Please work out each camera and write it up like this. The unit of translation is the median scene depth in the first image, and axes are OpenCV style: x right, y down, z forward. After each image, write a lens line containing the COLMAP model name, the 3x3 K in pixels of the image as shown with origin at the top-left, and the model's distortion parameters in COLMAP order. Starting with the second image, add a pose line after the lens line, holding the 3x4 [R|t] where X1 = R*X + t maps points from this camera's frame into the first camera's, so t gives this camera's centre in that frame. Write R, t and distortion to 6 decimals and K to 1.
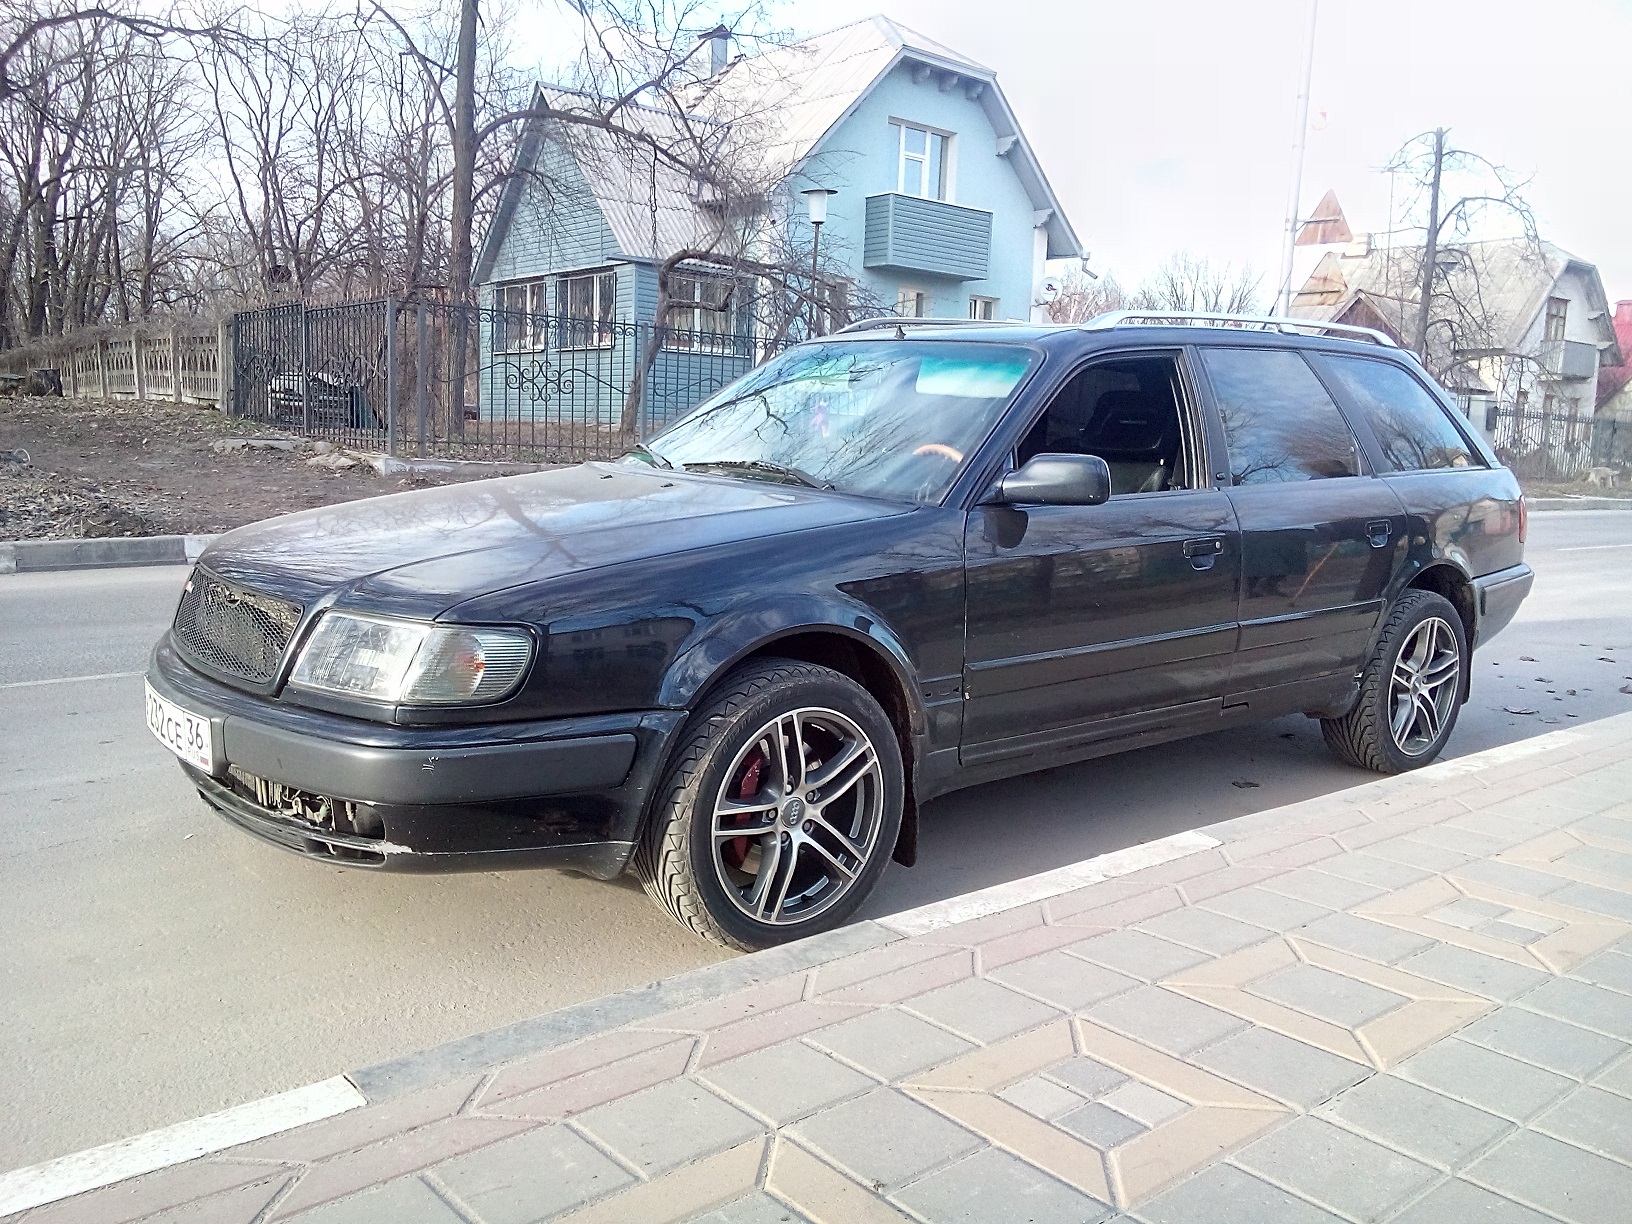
lens RADIAL K [[1377.6, 0, 757.3], [0, 1377.6, 607.5], [0, 0, 1]] dist [0.103414, -0.166567]
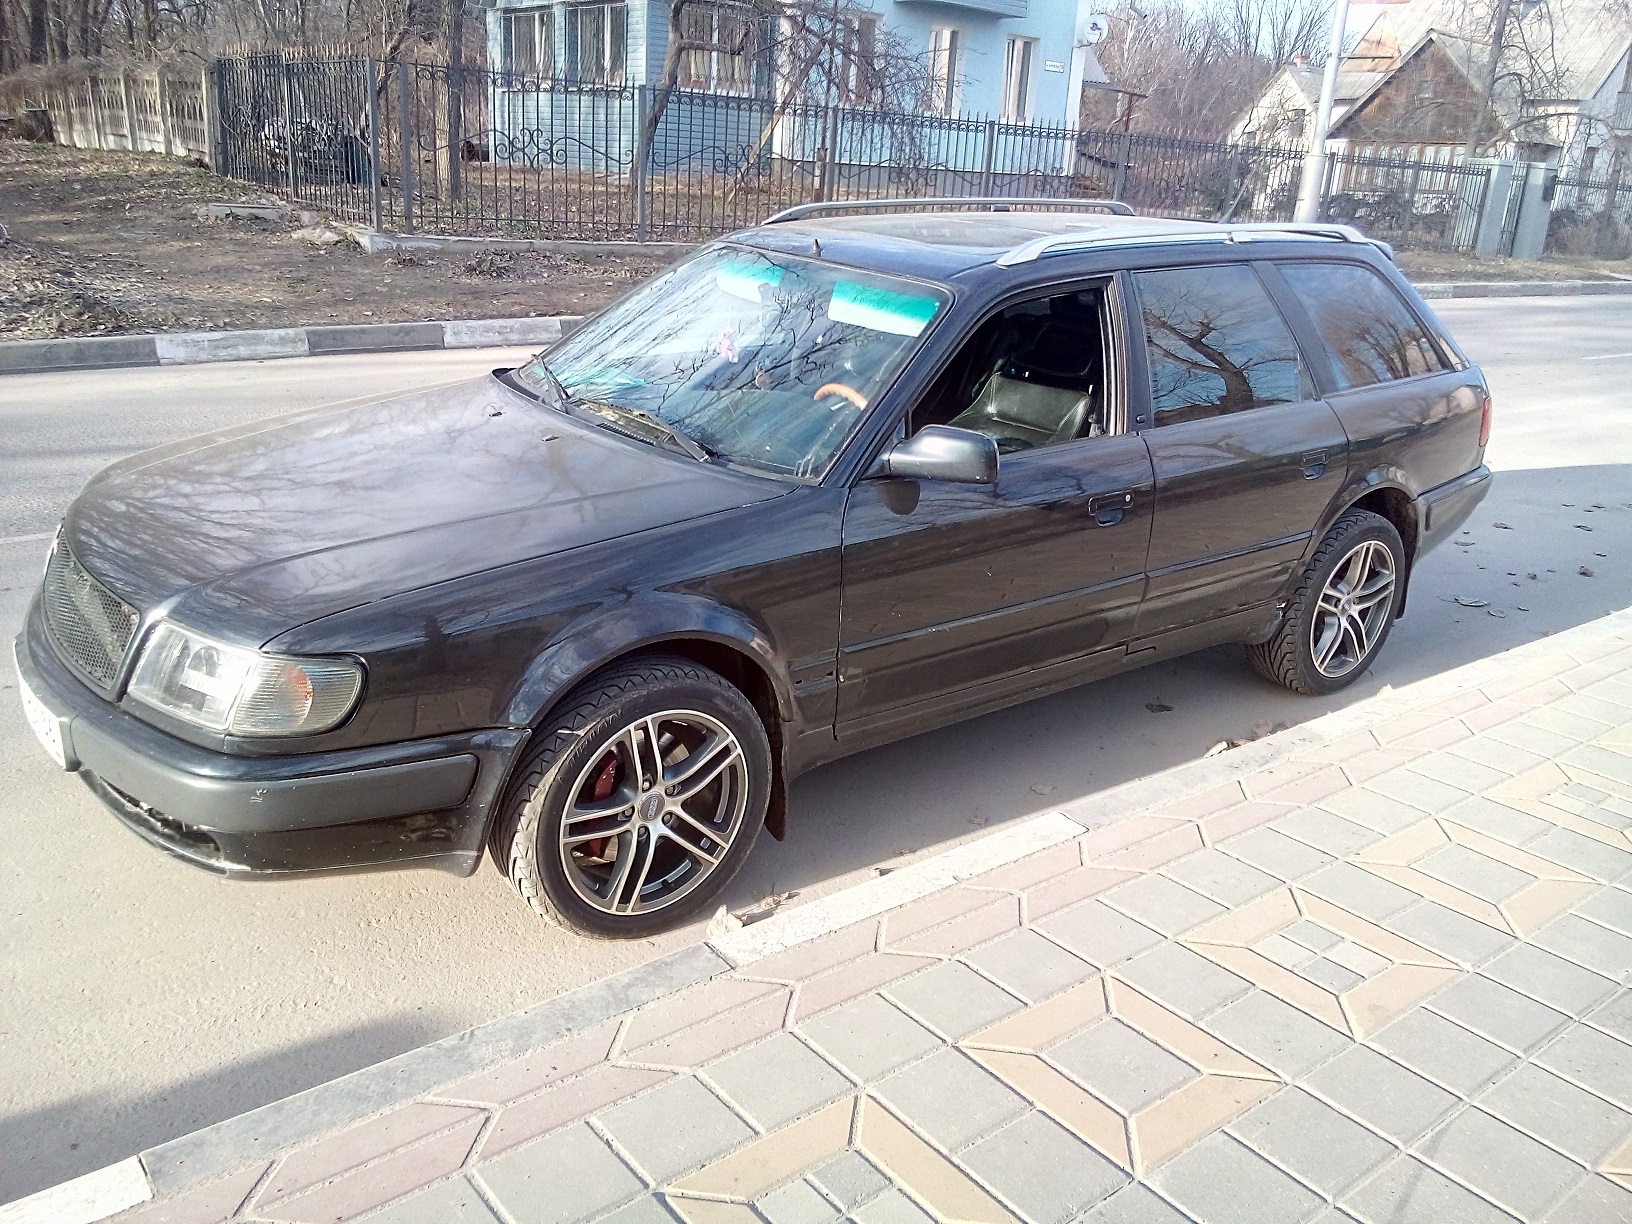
lens RADIAL K [[1377.6, 0, 757.3], [0, 1377.6, 607.5], [0, 0, 1]] dist [0.103414, -0.166567]
pose [[0.999488, 0.022741, -0.022510, 0.109471], [-0.018060, 0.981653, 0.189819, -0.167167], [0.026414, -0.189315, 0.981561, 0.036849]]
